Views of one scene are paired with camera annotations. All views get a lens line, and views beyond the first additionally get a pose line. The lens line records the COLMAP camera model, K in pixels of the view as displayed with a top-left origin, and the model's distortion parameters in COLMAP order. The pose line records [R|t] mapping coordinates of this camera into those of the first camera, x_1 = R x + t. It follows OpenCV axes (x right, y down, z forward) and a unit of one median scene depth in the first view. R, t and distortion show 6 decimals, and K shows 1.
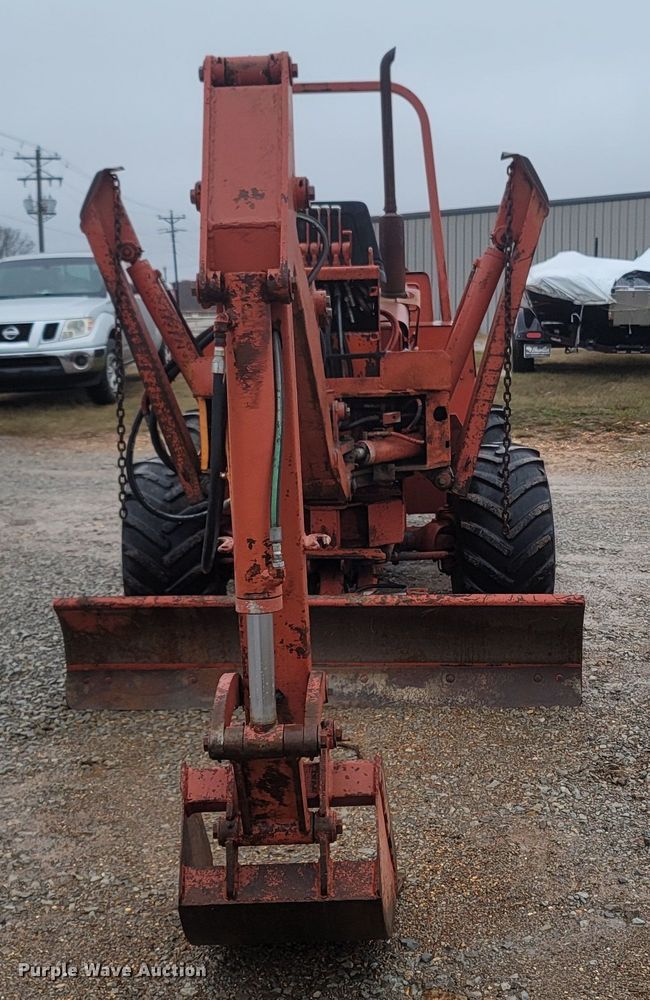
lens RADIAL K [[1384.6, 0, 348.3], [0, 1384.6, 489.4], [0, 0, 1]] dist [0.073524, 0.000000]
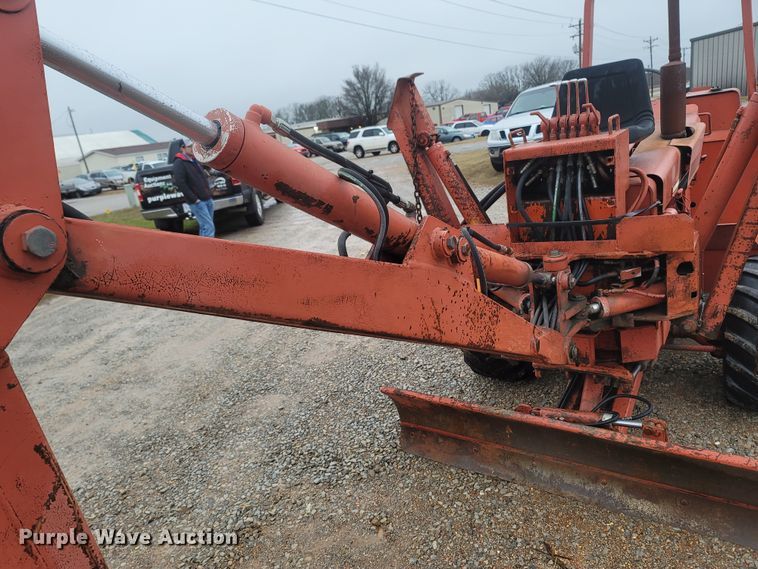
lens RADIAL K [[552.2, 0, 377.1], [0, 552.2, 295.7], [0, 0, 1]] dist [0.060536, -0.023228]
pose [[0.839312, 0.051971, -0.541161, 0.100838], [0.061050, 0.980114, 0.188812, -0.127827], [0.540212, -0.191510, 0.819448, 0.510441]]
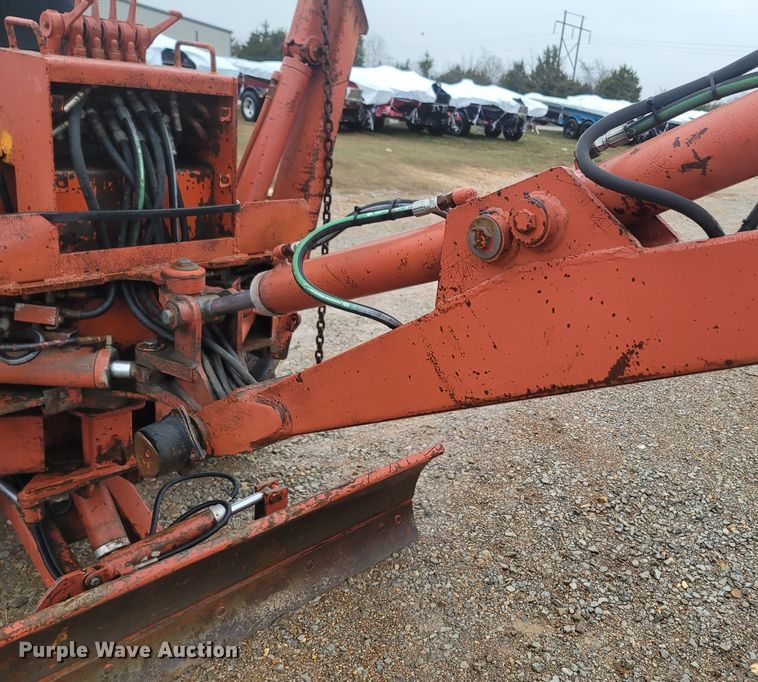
lens RADIAL K [[710.7, 0, 505.9], [0, 710.7, 333.5], [0, 0, 1]] dist [0.004754, 0.000000]
pose [[0.543966, -0.179382, 0.819709, -0.204545], [-0.012880, 0.974982, 0.221908, -0.111993], [-0.839008, -0.131268, 0.528047, 0.654376]]
